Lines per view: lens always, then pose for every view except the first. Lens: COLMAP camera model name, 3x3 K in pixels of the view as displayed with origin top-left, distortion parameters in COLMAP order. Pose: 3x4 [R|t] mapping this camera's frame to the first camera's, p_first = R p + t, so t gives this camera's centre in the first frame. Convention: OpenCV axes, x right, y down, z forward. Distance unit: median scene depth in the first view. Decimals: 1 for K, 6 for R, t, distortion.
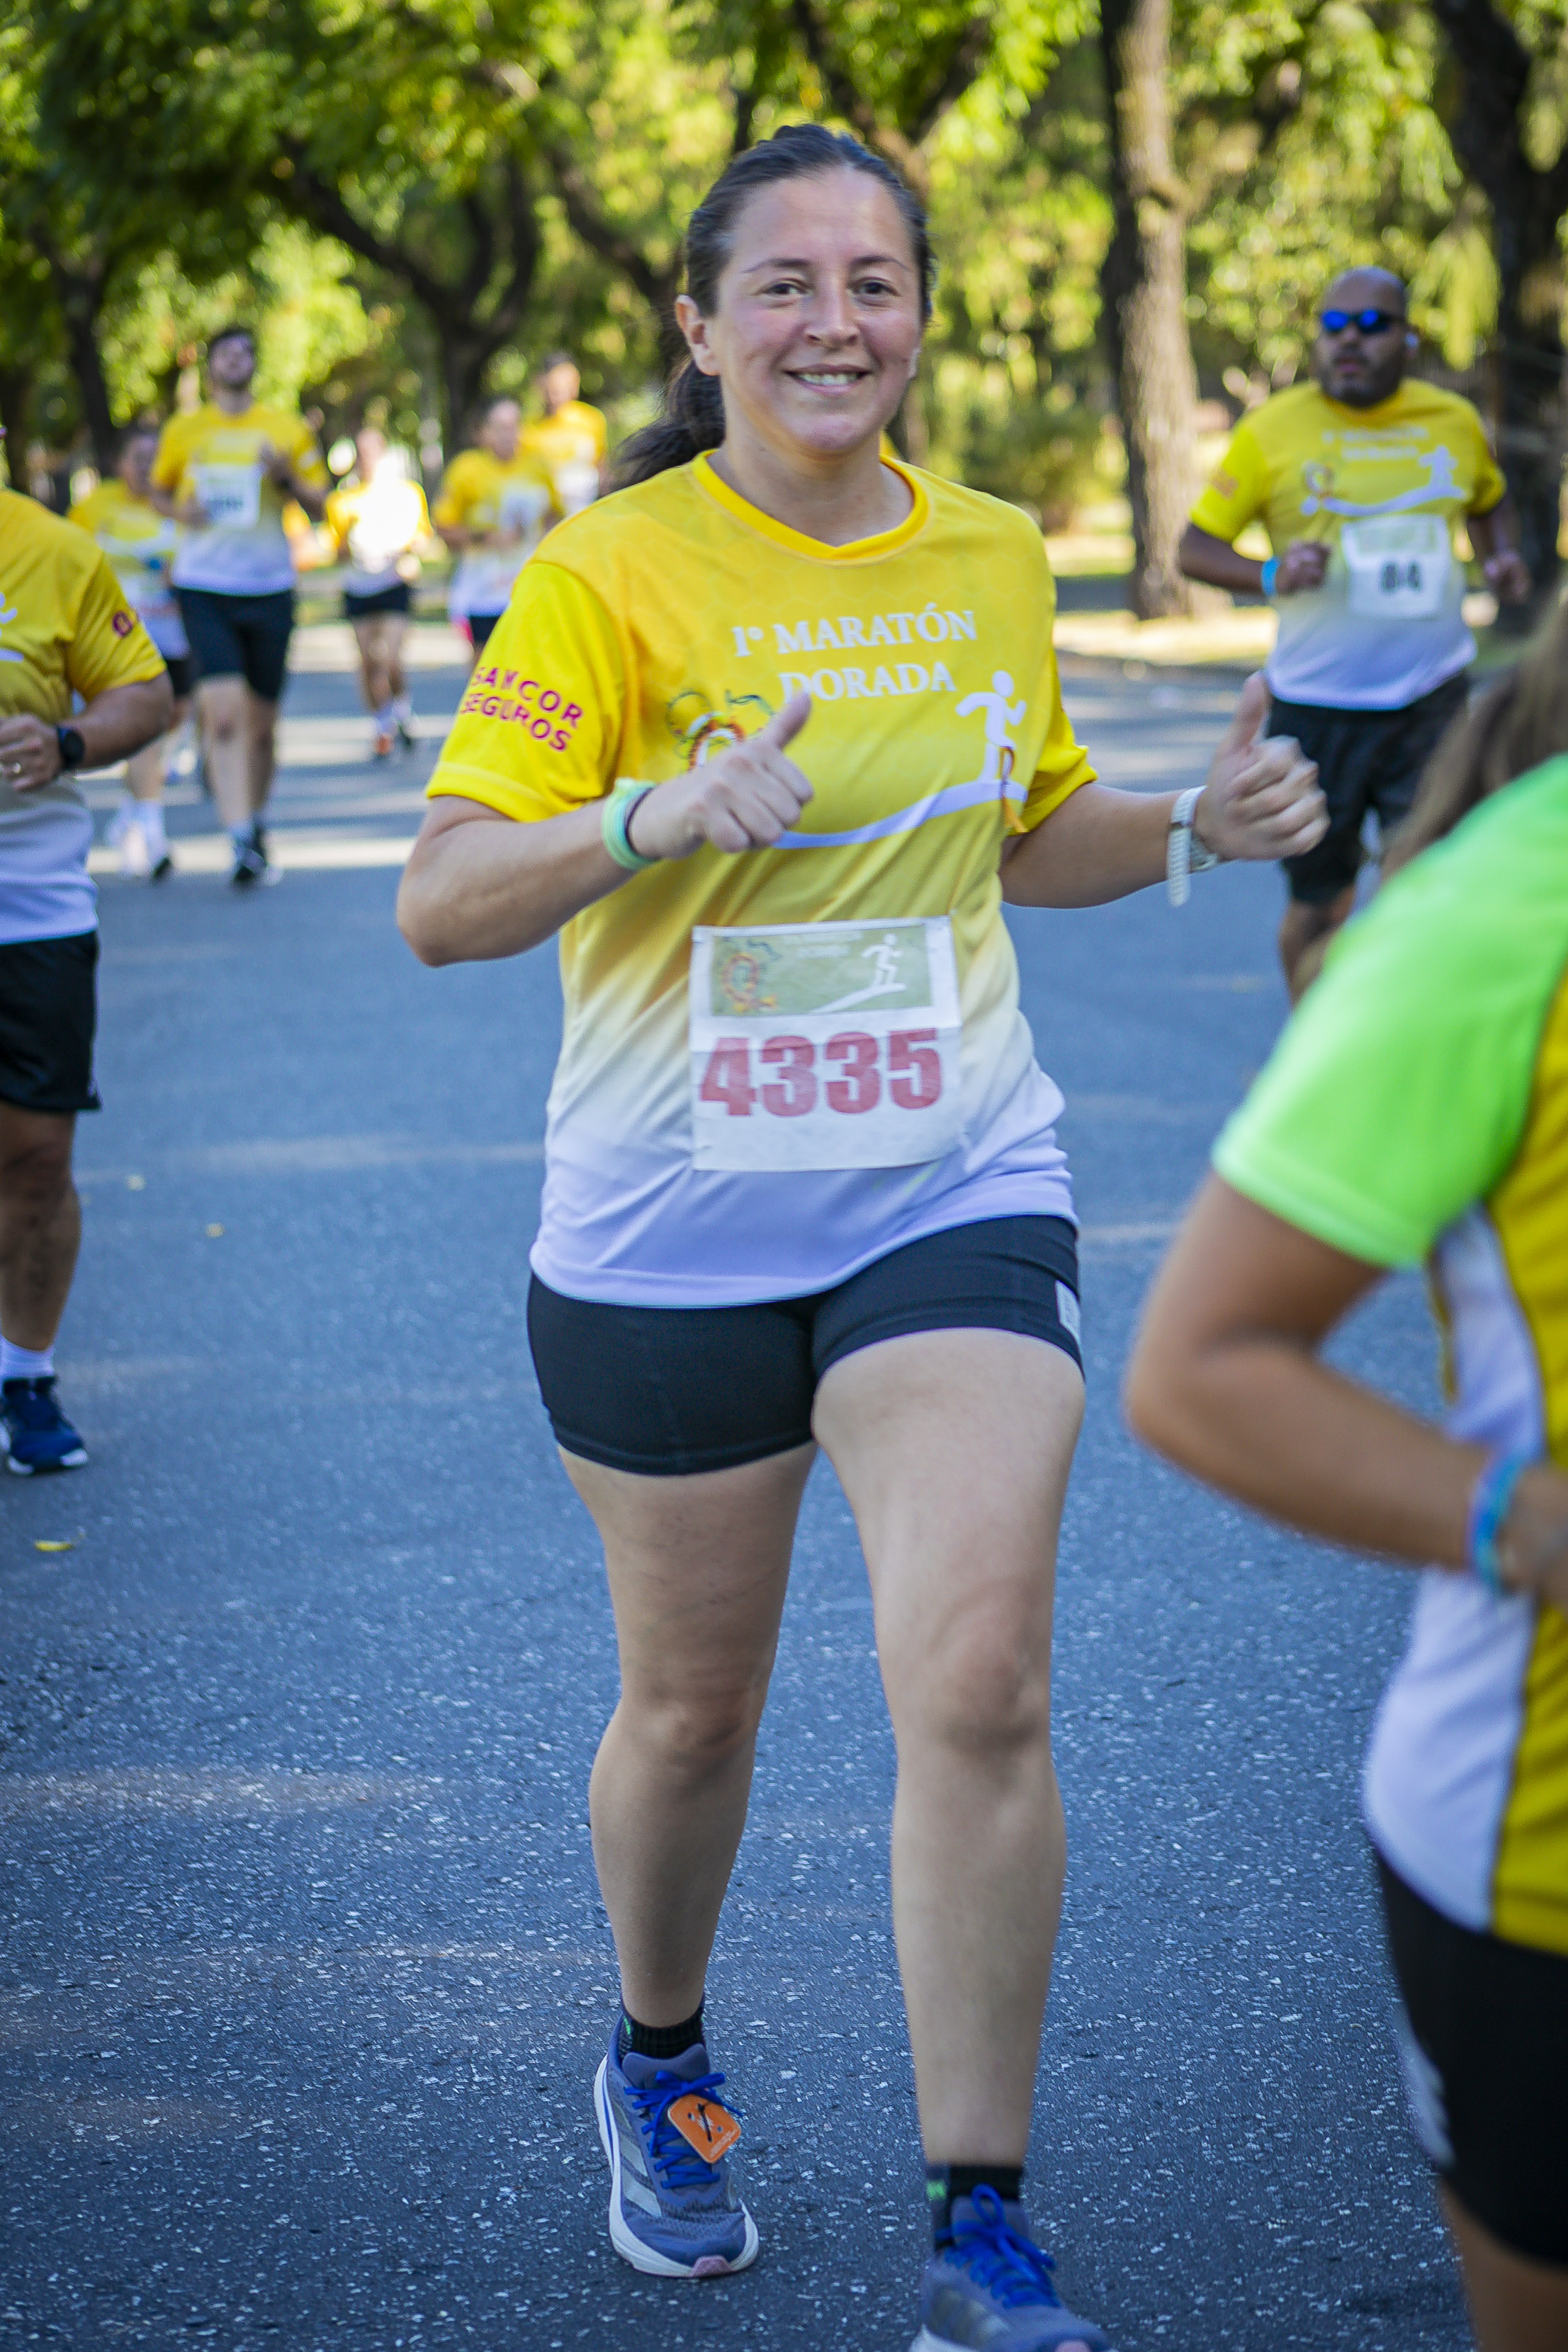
lens RADIAL K [[7051.5, 0, 824.9], [0, 7051.5, 1376.9], [0, 0, 1]] dist [0.333941, 0.000000]
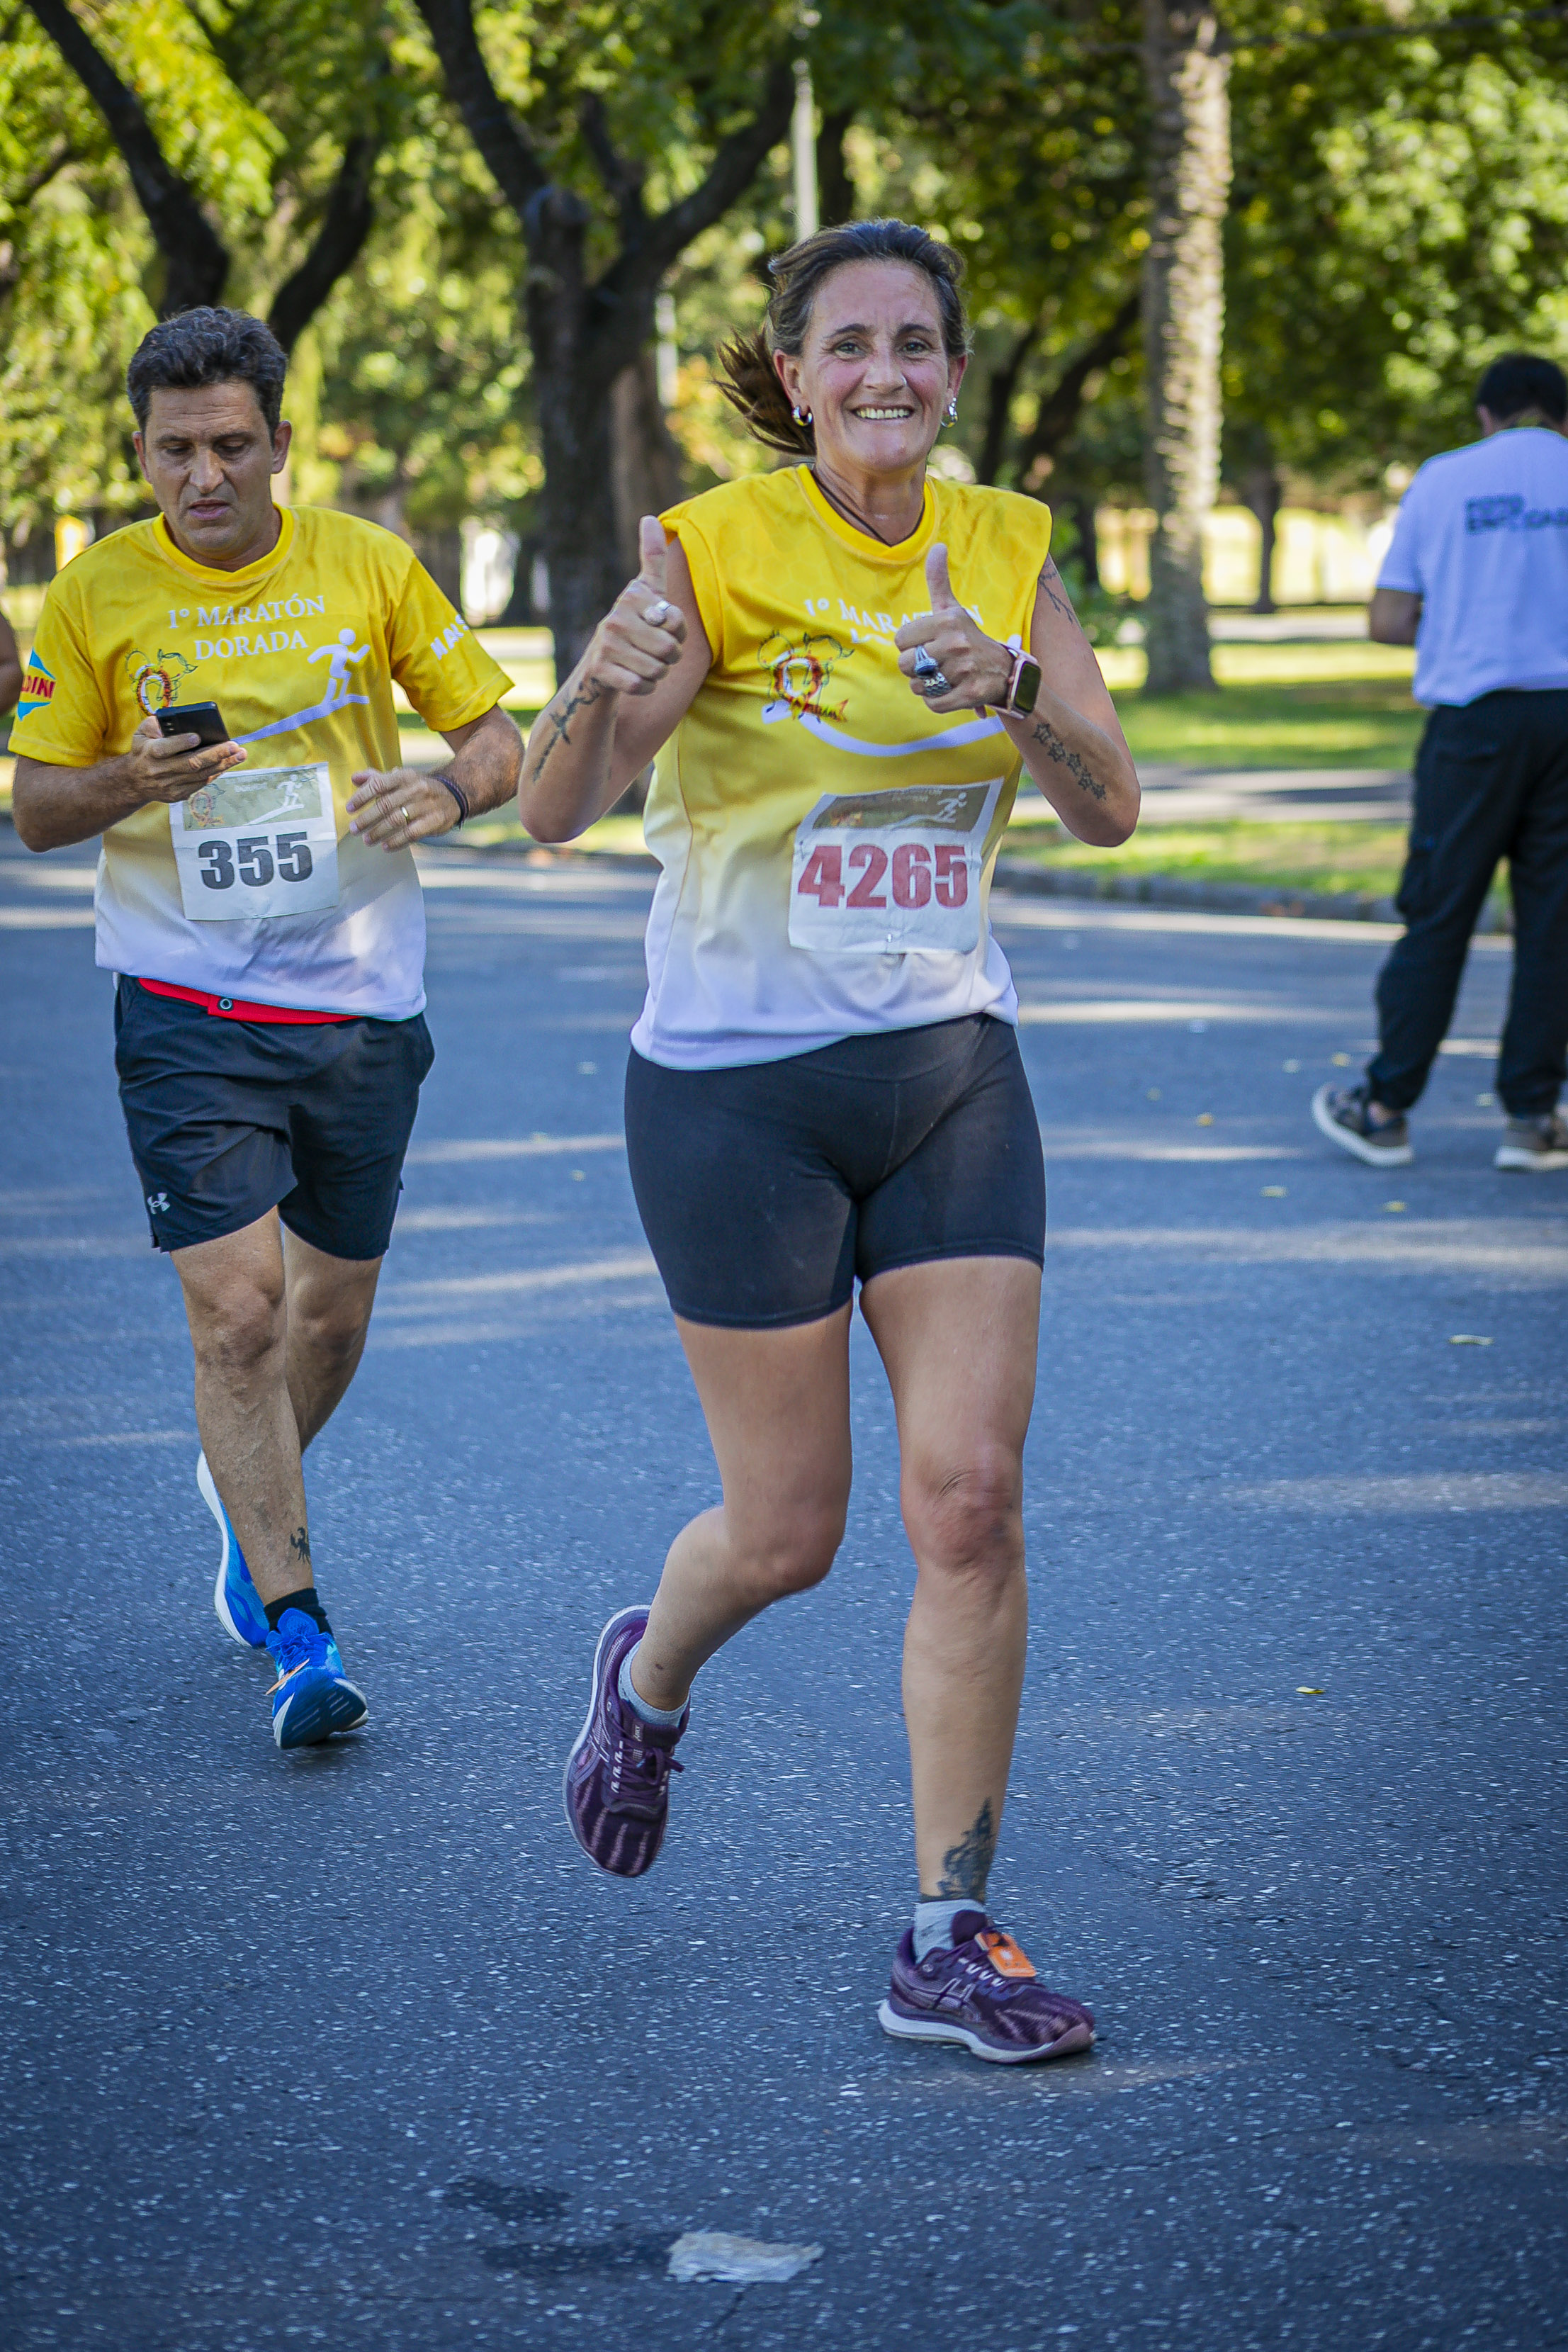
lens RADIAL K [[7051.5, 0, 846.6], [0, 7051.5, 1330.5], [0, 0, 1]] dist [0.333941, 0.000000]
pose [[0.984355, -0.003562, 0.176160, 0.004132], [0.008532, 0.999586, -0.027463, 0.038314], [-0.175989, 0.028536, 0.983978, -0.304700]]
